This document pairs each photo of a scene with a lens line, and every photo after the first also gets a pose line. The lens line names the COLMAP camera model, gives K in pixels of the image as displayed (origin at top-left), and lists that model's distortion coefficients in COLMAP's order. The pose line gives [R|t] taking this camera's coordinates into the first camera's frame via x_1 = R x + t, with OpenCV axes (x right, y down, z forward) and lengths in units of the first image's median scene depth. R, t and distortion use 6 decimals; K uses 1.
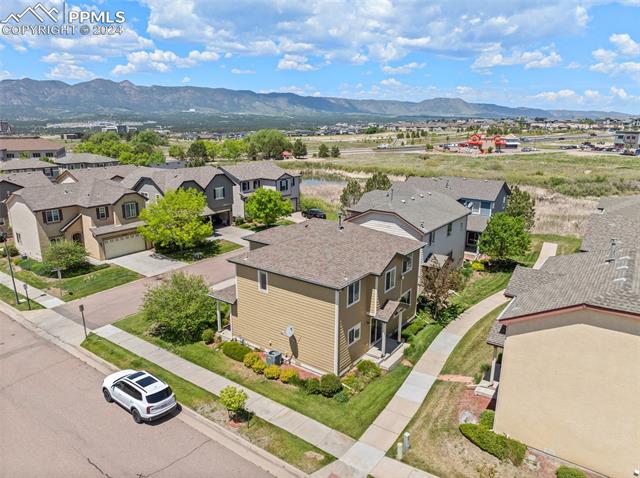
lens RADIAL K [[452.8, 0, 320.0], [0, 452.8, 239.0], [0, 0, 1]] dist [-0.034965, 0.006257]
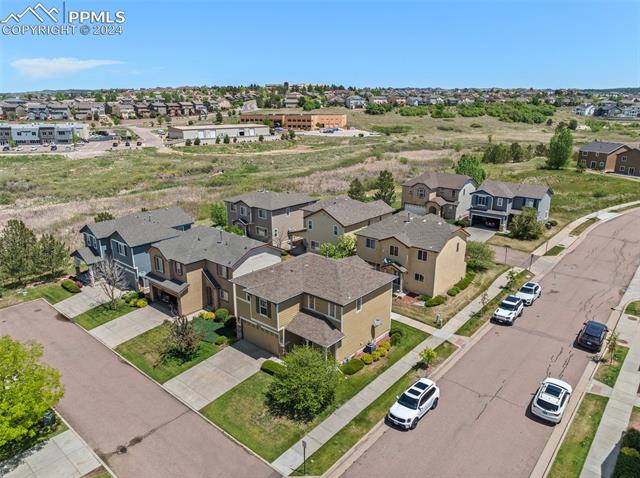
lens RADIAL K [[450.9, 0, 320.0], [0, 450.9, 239.0], [0, 0, 1]] dist [-0.011764, 0.000032]
pose [[0.080440, -0.290618, 0.953452, -0.837954], [0.253747, 0.931008, 0.262369, -0.294311], [-0.963920, 0.220831, 0.148634, 0.507111]]
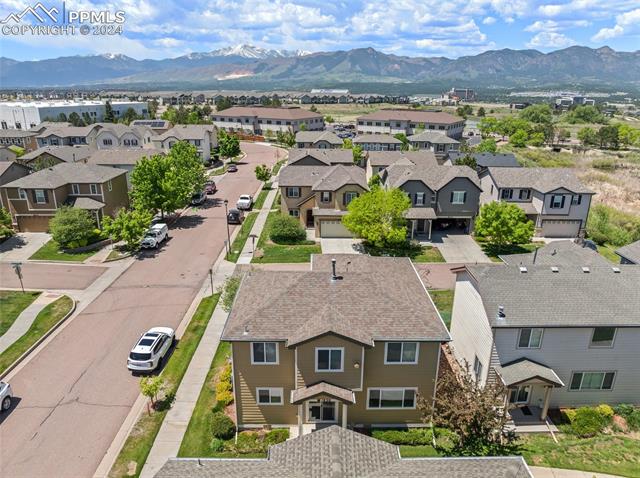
lens RADIAL K [[452.8, 0, 320.0], [0, 452.8, 239.0], [0, 0, 1]] dist [-0.034965, 0.006257]
pose [[0.595283, 0.257139, -0.761260, 0.414708], [-0.207253, 0.964491, 0.163720, -0.143445], [0.776327, 0.060313, 0.627438, 0.285475]]
